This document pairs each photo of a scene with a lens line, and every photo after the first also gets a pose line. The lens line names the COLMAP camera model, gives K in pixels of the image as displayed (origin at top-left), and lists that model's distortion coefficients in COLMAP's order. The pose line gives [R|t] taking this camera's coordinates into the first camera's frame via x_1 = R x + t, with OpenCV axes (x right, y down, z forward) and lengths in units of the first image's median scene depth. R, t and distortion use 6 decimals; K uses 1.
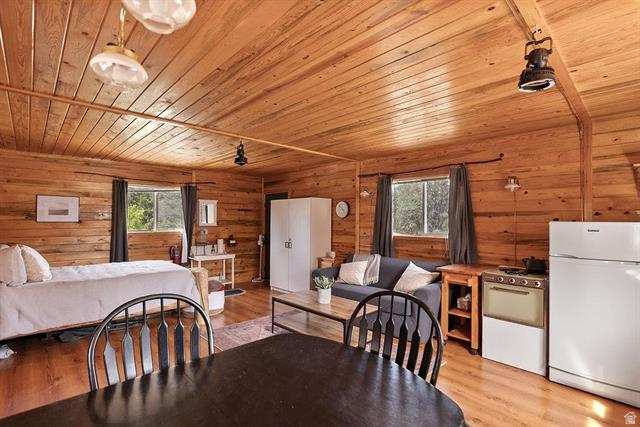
lens RADIAL K [[307.9, 0, 320.0], [0, 307.9, 213.5], [0, 0, 1]] dist [-0.022523, -0.000154]
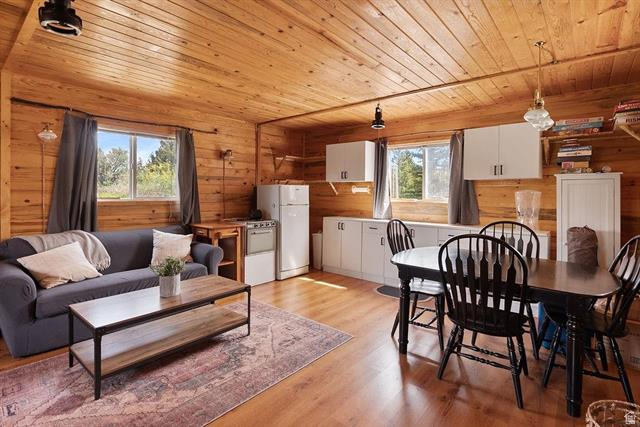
lens RADIAL K [[318.9, 0, 315.7], [0, 318.9, 193.3], [0, 0, 1]] dist [-0.000545, -0.000065]
pose [[-0.098536, -0.010725, 0.995076, -0.559962], [-0.028632, 0.999559, 0.007938, 0.031529], [-0.994721, -0.027709, -0.098800, 0.558022]]
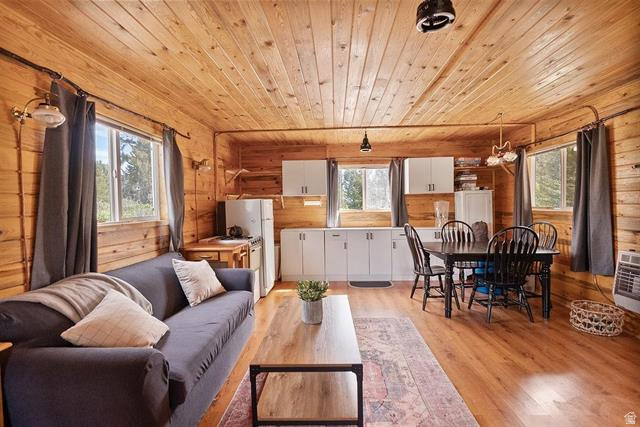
lens RADIAL K [[294.1, 0, 320.0], [0, 294.1, 213.5], [0, 0, 1]] dist [-0.008176, -0.000143]
pose [[-0.691125, -0.013861, 0.722603, -0.326906], [-0.000505, 0.999825, 0.018696, 0.042401], [-0.722735, 0.012556, -0.691011, 1.053018]]
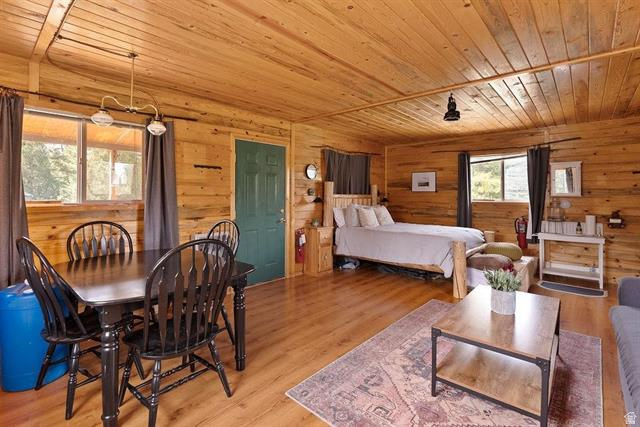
lens RADIAL K [[306.2, 0, 318.5], [0, 306.2, 194.3], [0, 0, 1]] dist [-0.001188, -0.000114]
pose [[0.080474, -0.004061, -0.996748, 0.448866], [0.016246, 0.999864, -0.002762, 0.036155], [0.996624, -0.015971, 0.080530, 0.434544]]
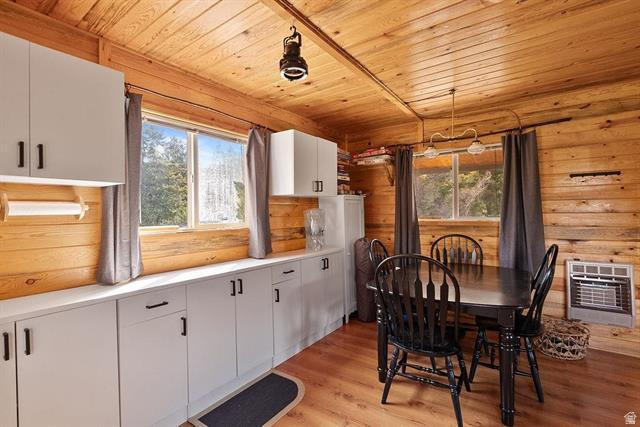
lens RADIAL K [[294.1, 0, 320.0], [0, 294.1, 213.5], [0, 0, 1]] dist [-0.008176, -0.000143]
pose [[-0.981572, 0.008249, -0.190913, 0.270644], [0.011329, 0.999823, -0.015048, 0.037730], [0.190755, -0.016933, -0.981492, 0.671478]]
